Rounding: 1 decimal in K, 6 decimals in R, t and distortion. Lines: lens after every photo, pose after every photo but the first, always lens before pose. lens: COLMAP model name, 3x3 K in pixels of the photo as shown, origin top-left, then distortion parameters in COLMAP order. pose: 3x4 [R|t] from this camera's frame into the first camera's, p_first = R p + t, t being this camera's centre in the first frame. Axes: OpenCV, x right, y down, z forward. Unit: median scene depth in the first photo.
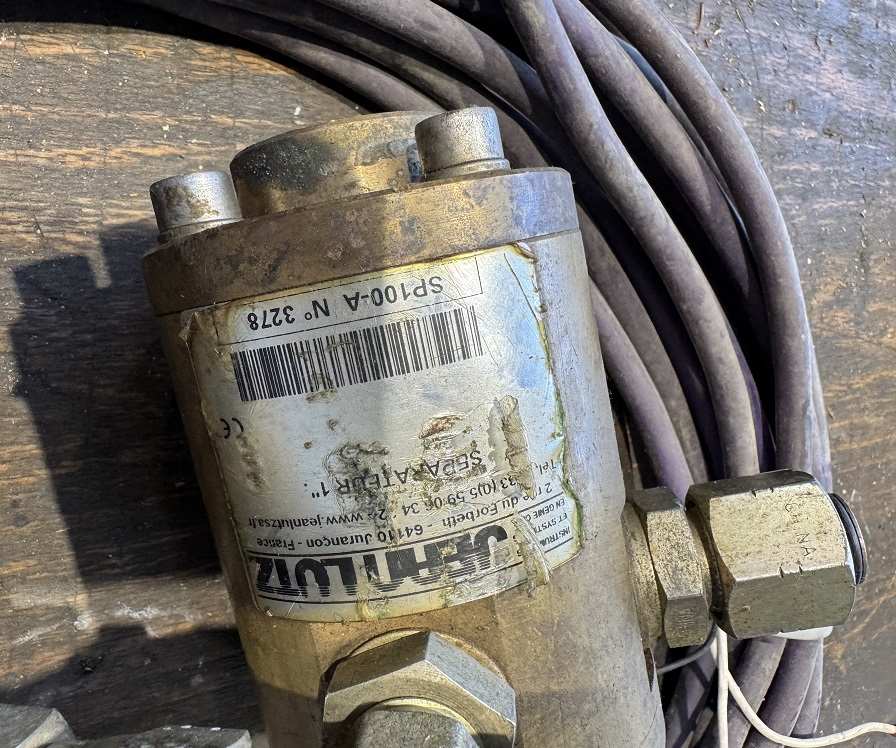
lens RADIAL K [[745.3, 0, 444.2], [0, 745.3, 367.8], [0, 0, 1]] dist [0.002196, -0.006119]
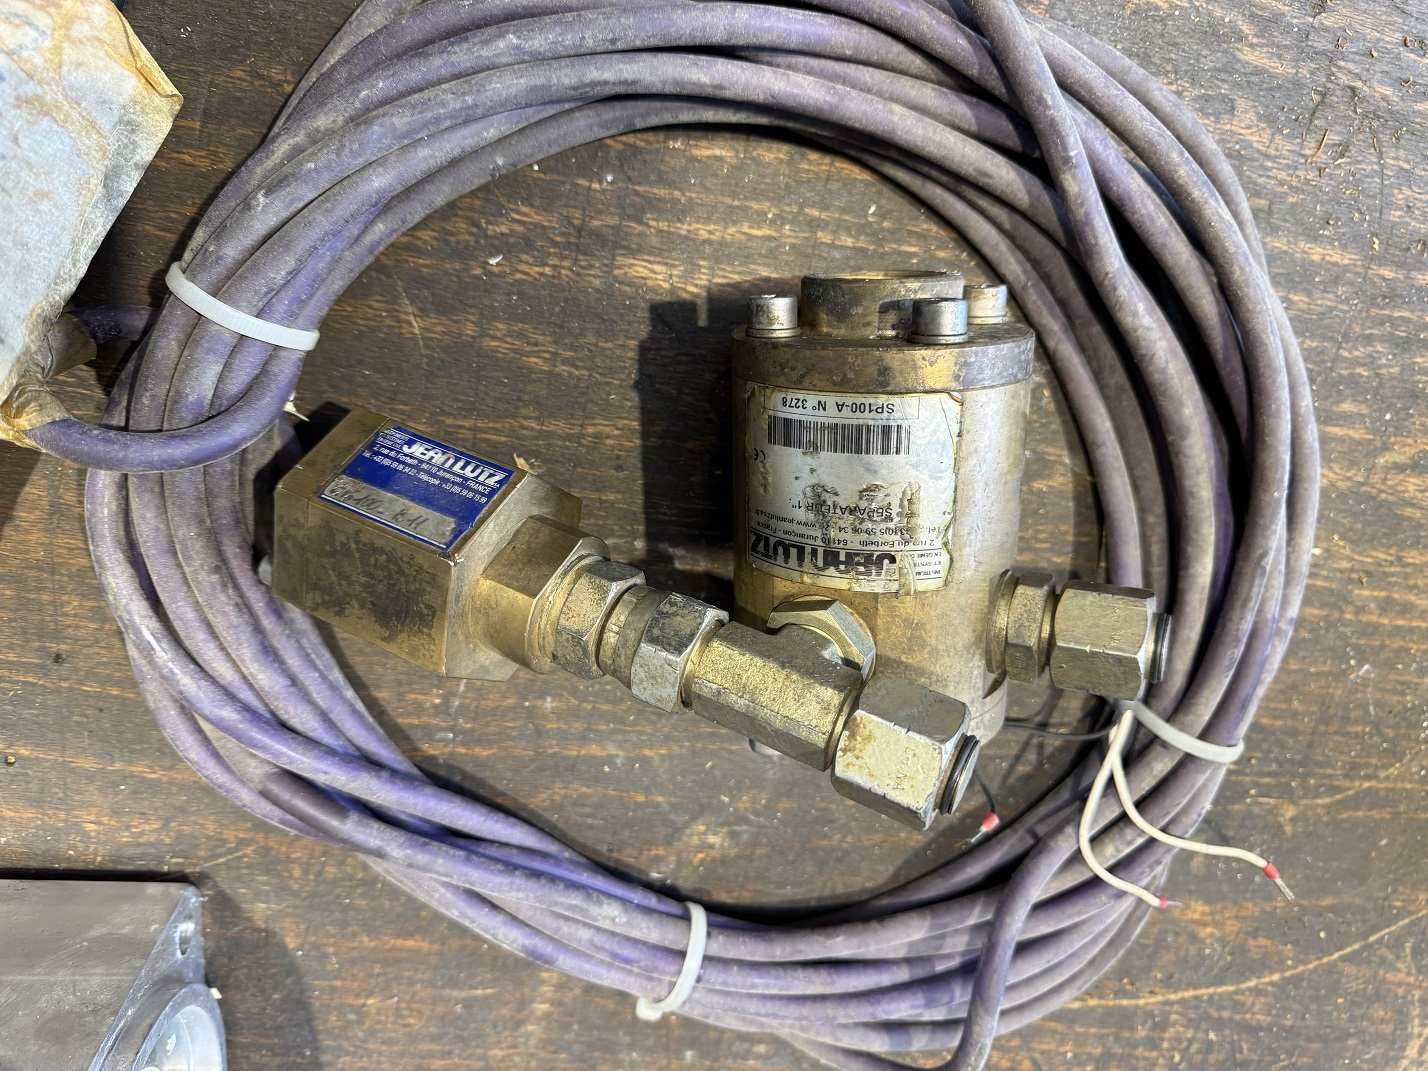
lens RADIAL K [[1005.9, 0, 716.1], [0, 1005.9, 533.4], [0, 0, 1]] dist [-0.003768, -0.000112]
pose [[0.913048, 0.288875, -0.287913, 0.316325], [-0.229642, 0.947518, 0.222430, -0.223154], [0.337057, -0.136973, 0.931467, -1.121318]]
